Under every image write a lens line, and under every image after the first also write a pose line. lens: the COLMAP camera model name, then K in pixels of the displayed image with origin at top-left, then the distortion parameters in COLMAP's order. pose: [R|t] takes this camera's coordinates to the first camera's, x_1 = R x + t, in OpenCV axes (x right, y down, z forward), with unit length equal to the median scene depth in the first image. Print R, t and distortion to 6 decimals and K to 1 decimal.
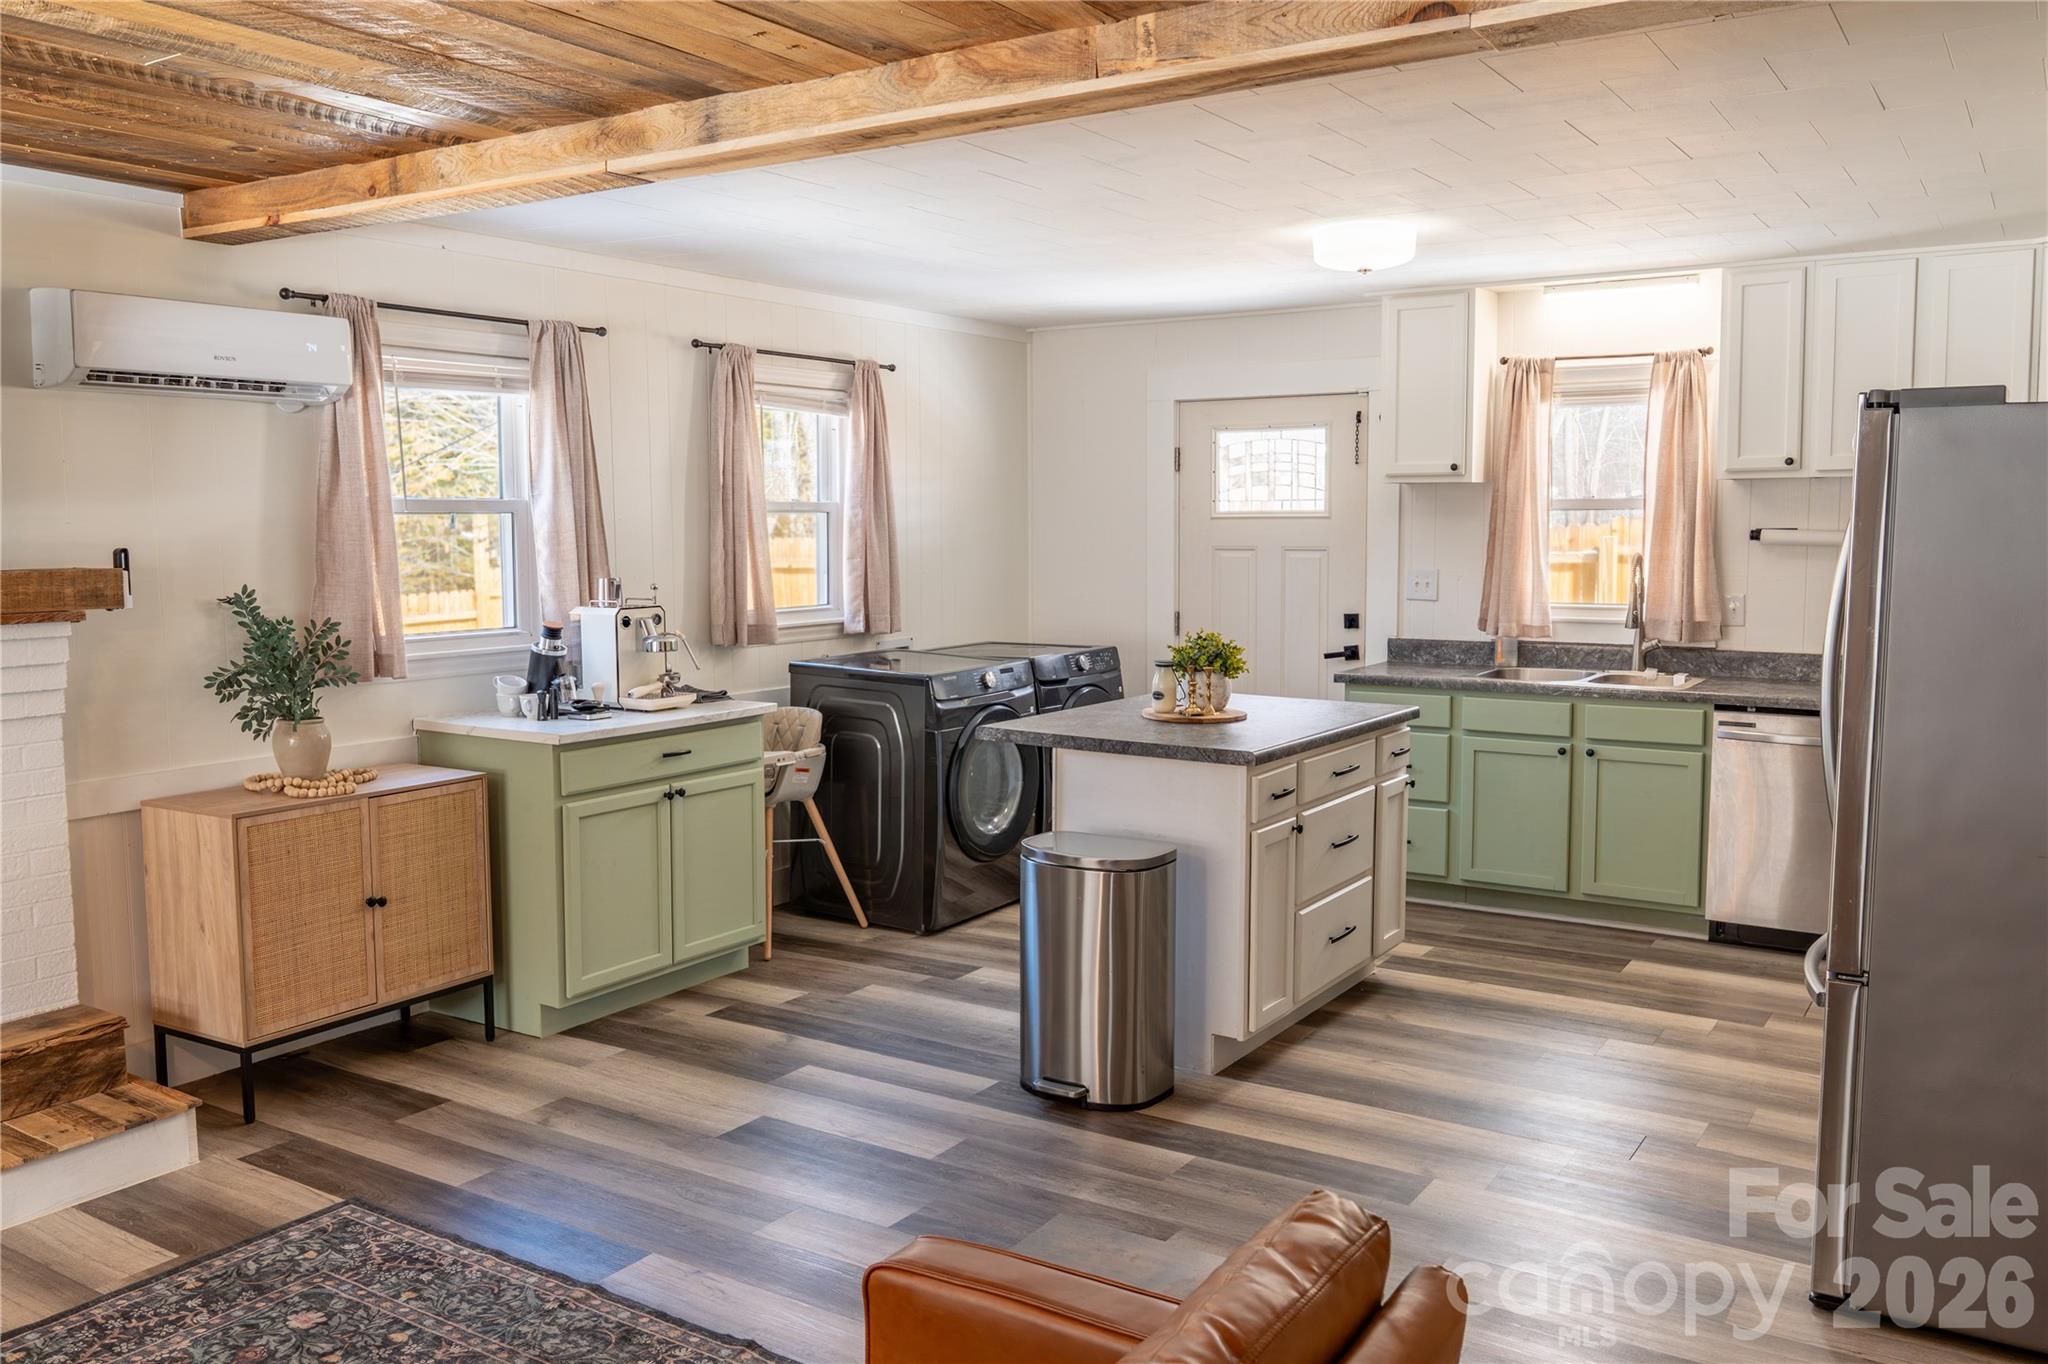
lens RADIAL K [[1635.0, 0, 1023.2], [0, 1635.0, 679.5], [0, 0, 1]] dist [0.003119, 0.002266]
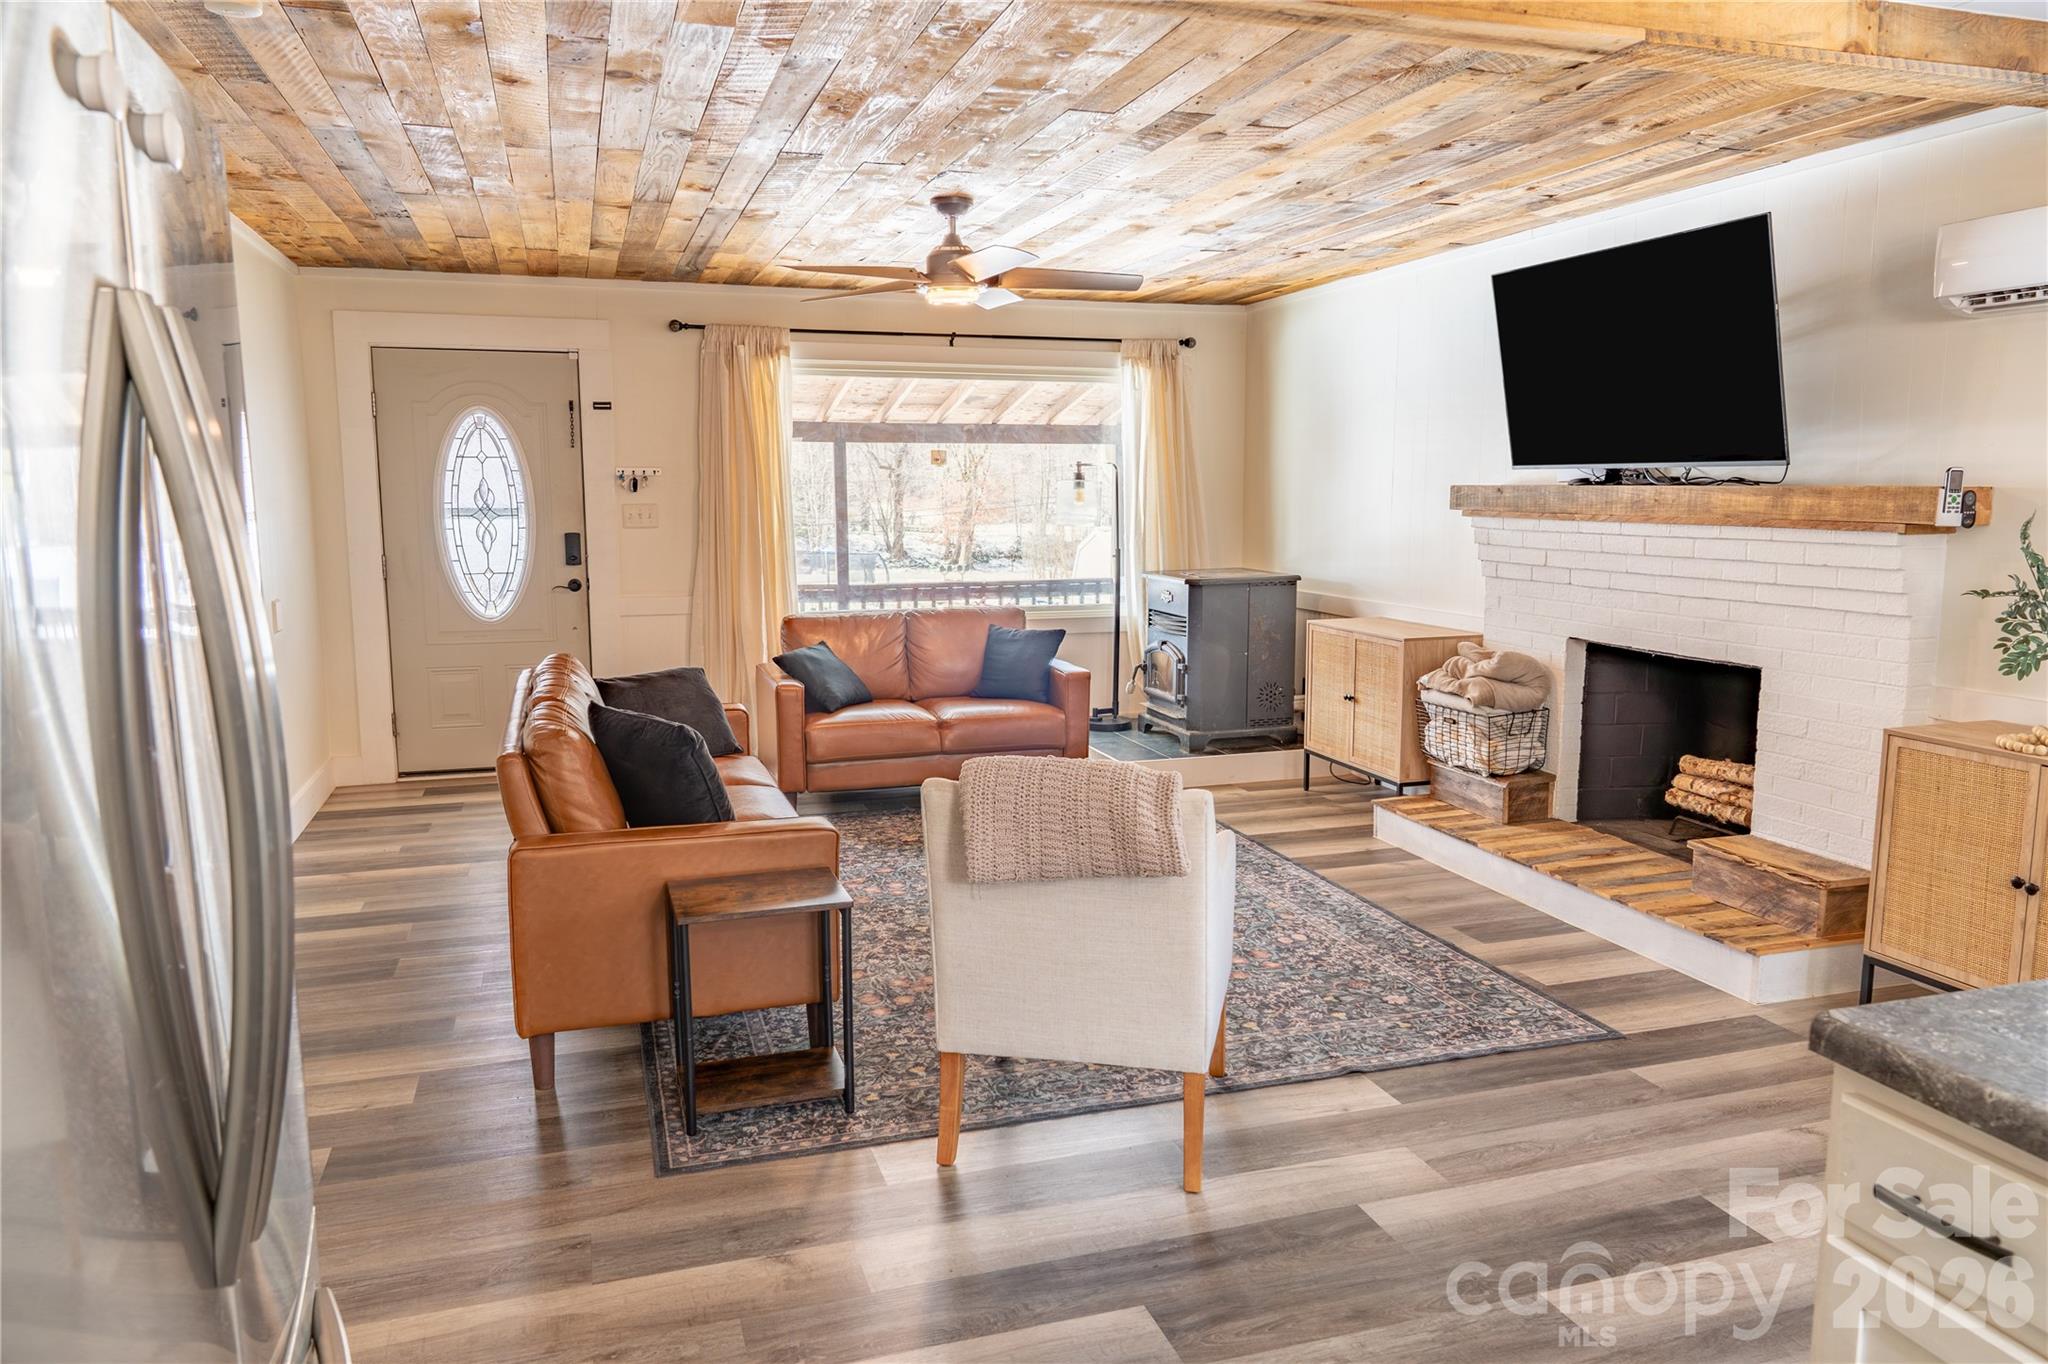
lens RADIAL K [[1442.6, 0, 1024.8], [0, 1442.6, 687.8], [0, 0, 1]] dist [-0.000944, -0.000259]
pose [[-0.635649, 0.114274, -0.763474, 0.643370], [-0.075101, 0.975138, 0.208483, -0.106857], [0.768317, 0.189860, -0.611263, 1.335363]]
